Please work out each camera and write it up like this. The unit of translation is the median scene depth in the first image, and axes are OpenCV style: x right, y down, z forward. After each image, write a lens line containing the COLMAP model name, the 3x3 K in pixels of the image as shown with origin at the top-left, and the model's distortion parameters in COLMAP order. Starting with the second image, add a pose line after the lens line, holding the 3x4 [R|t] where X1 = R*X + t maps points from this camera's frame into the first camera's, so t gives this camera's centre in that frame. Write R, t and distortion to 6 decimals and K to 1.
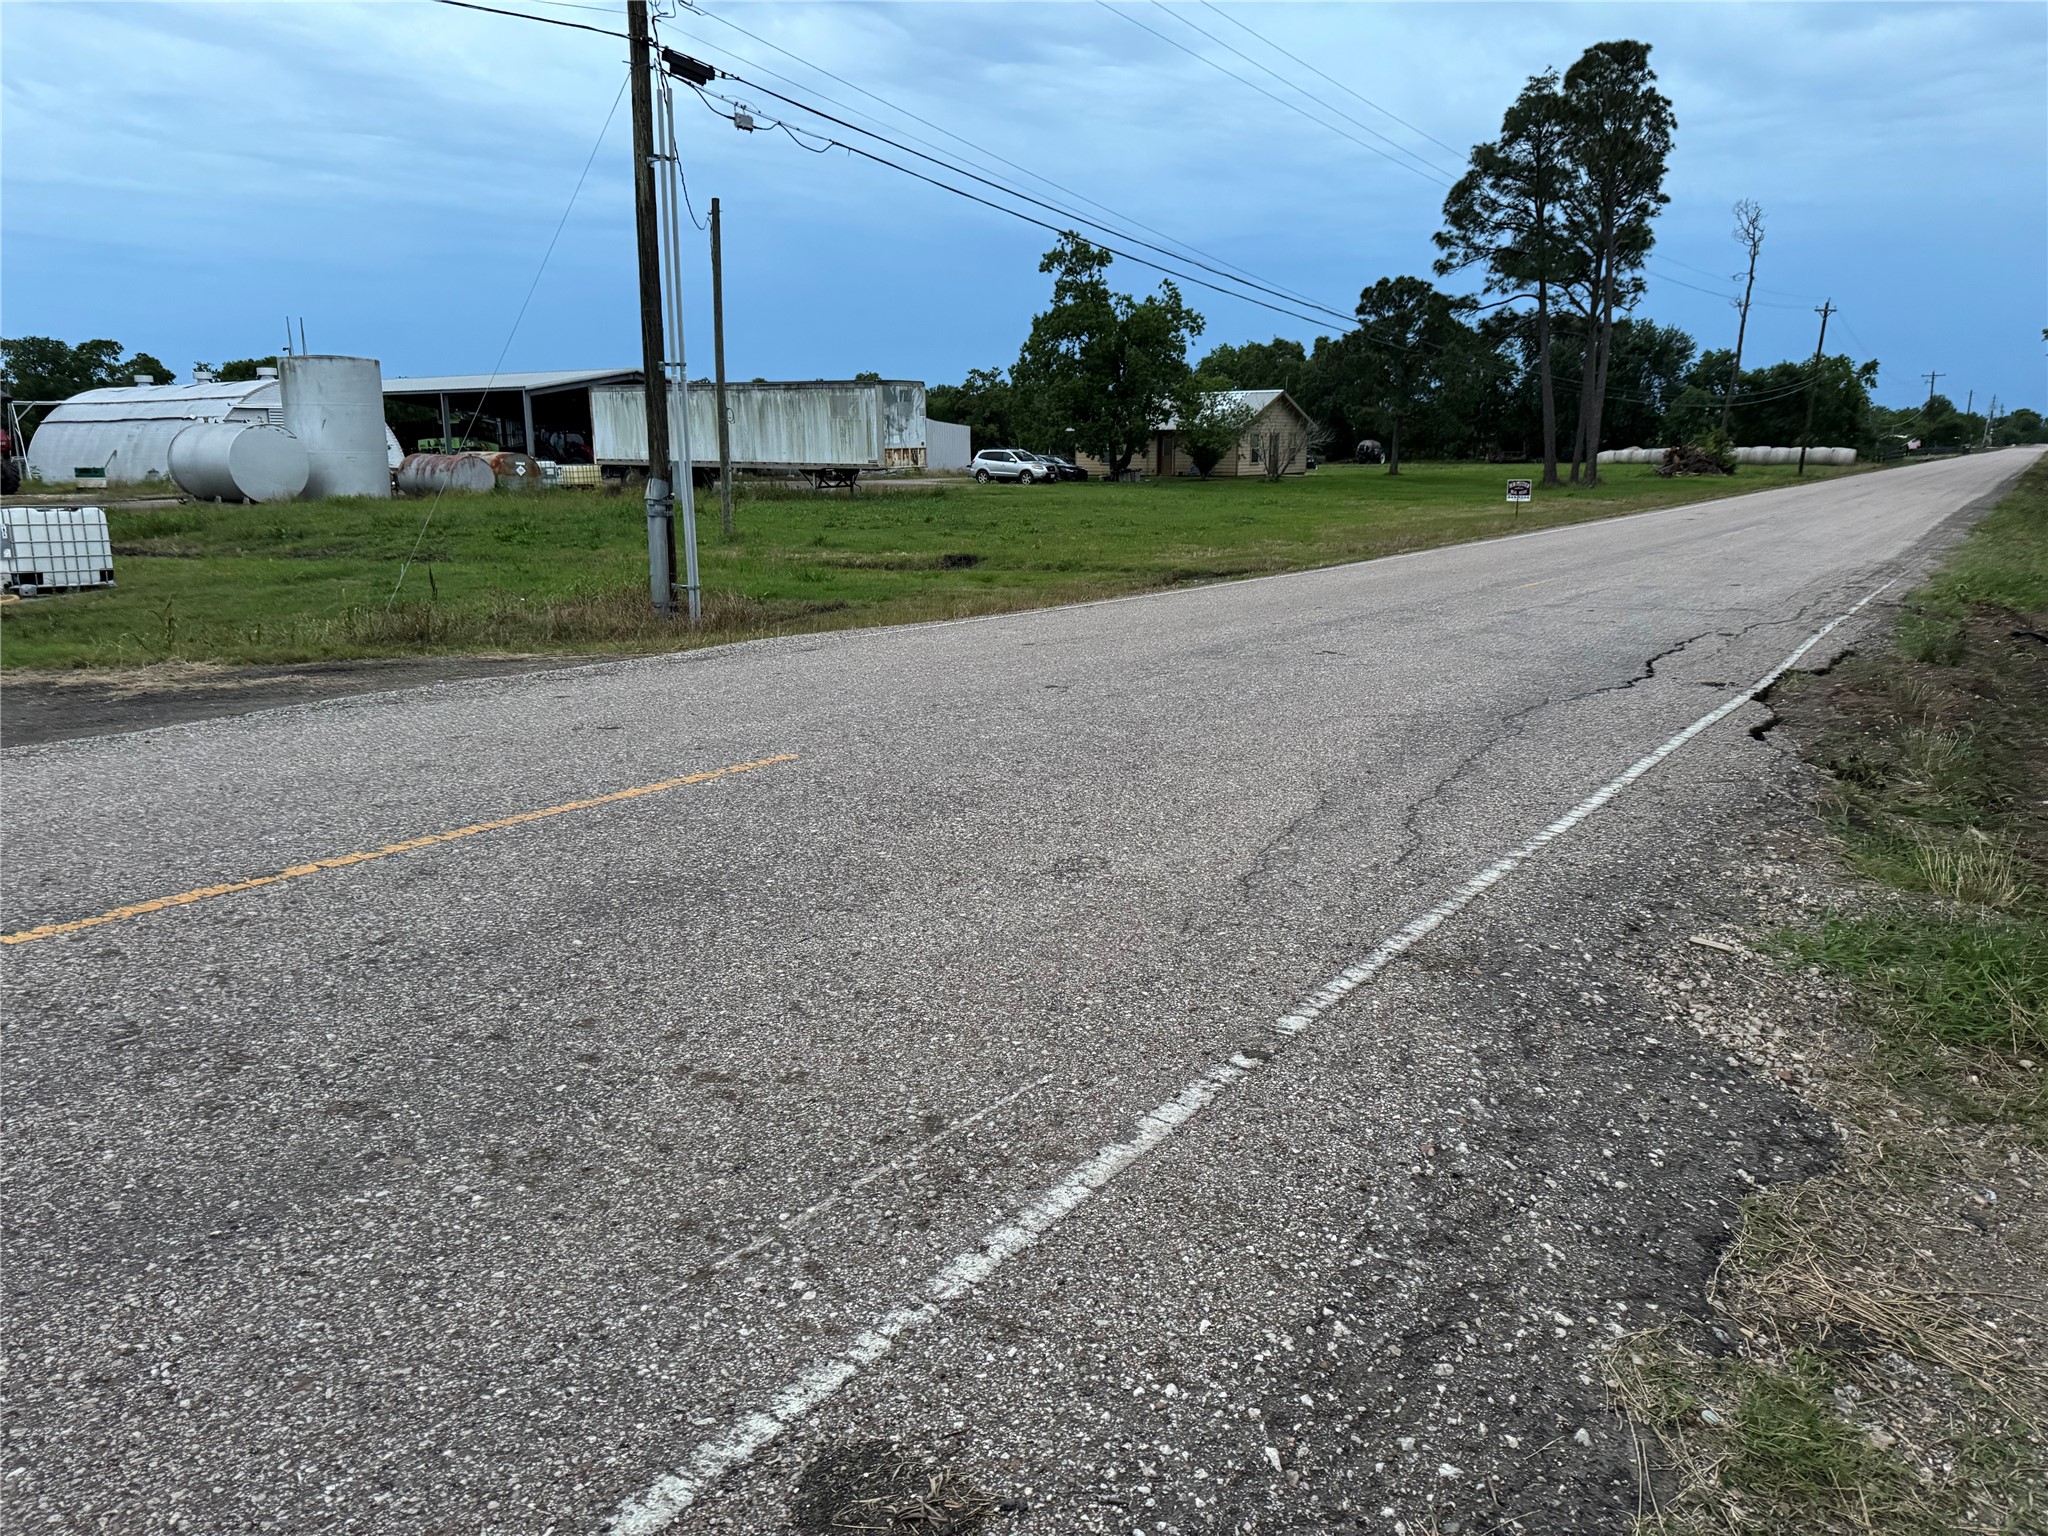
lens RADIAL K [[1460.0, 0, 1020.2], [0, 1460.0, 784.8], [0, 0, 1]] dist [-0.020439, -0.024885]
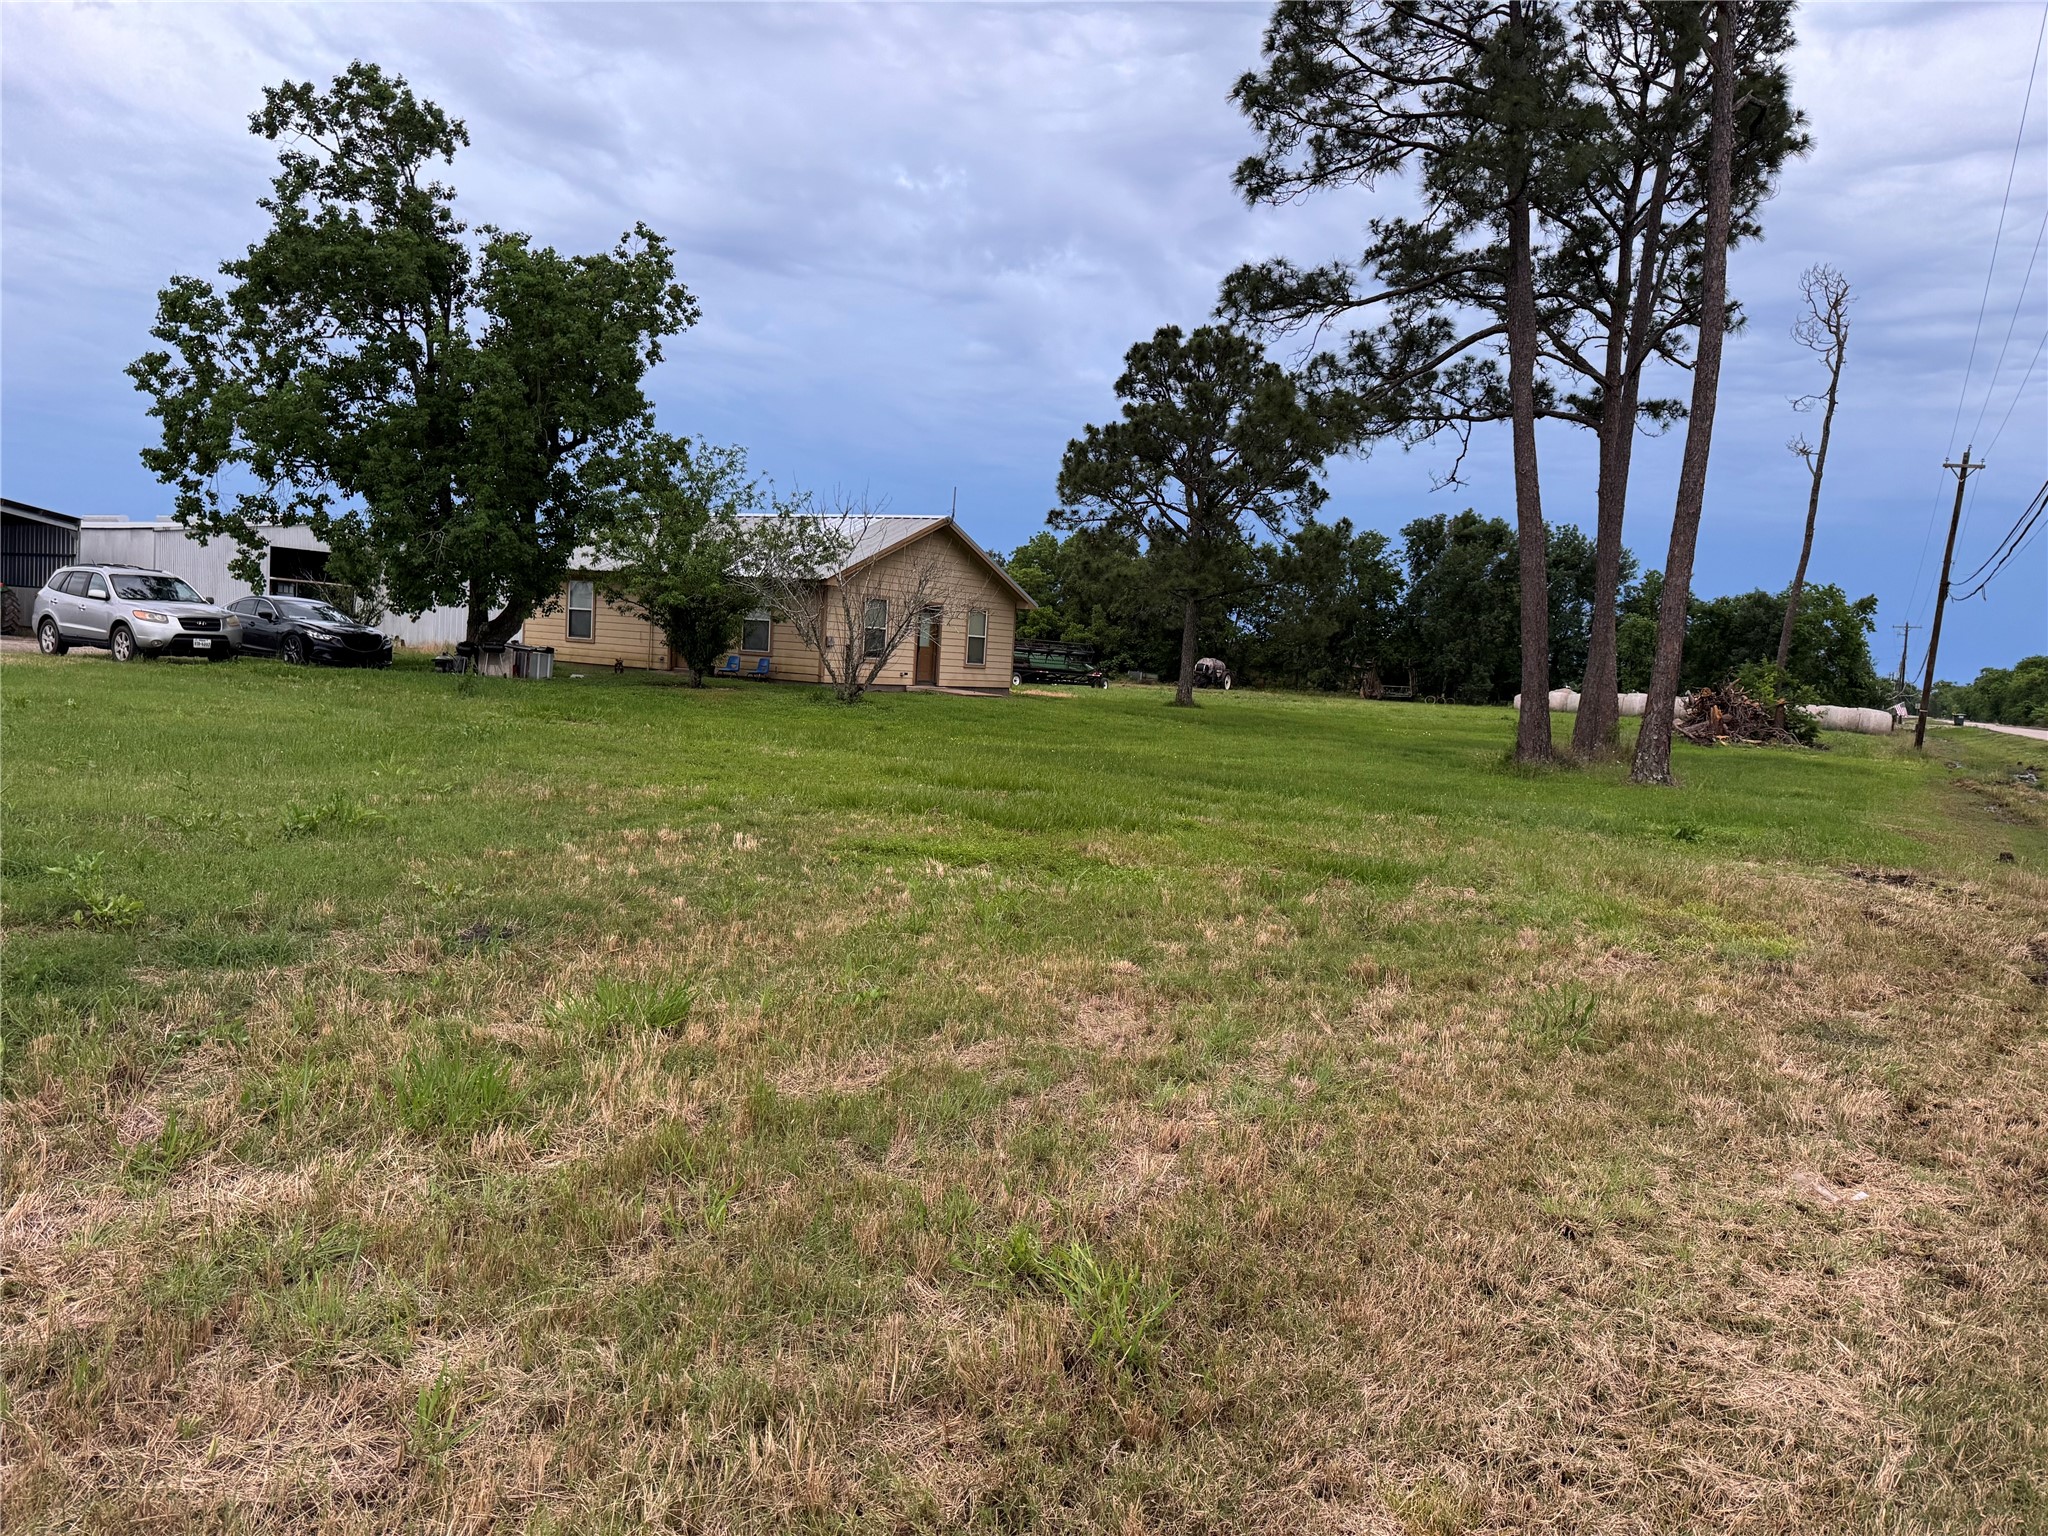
lens RADIAL K [[1376.0, 0, 1036.1], [0, 1376.0, 766.6], [0, 0, 1]] dist [0.031204, -0.068087]
pose [[0.994872, 0.066881, 0.075867, 0.109576], [-0.054810, 0.986963, -0.151326, -0.074044], [-0.084999, 0.146392, 0.985568, 0.340105]]
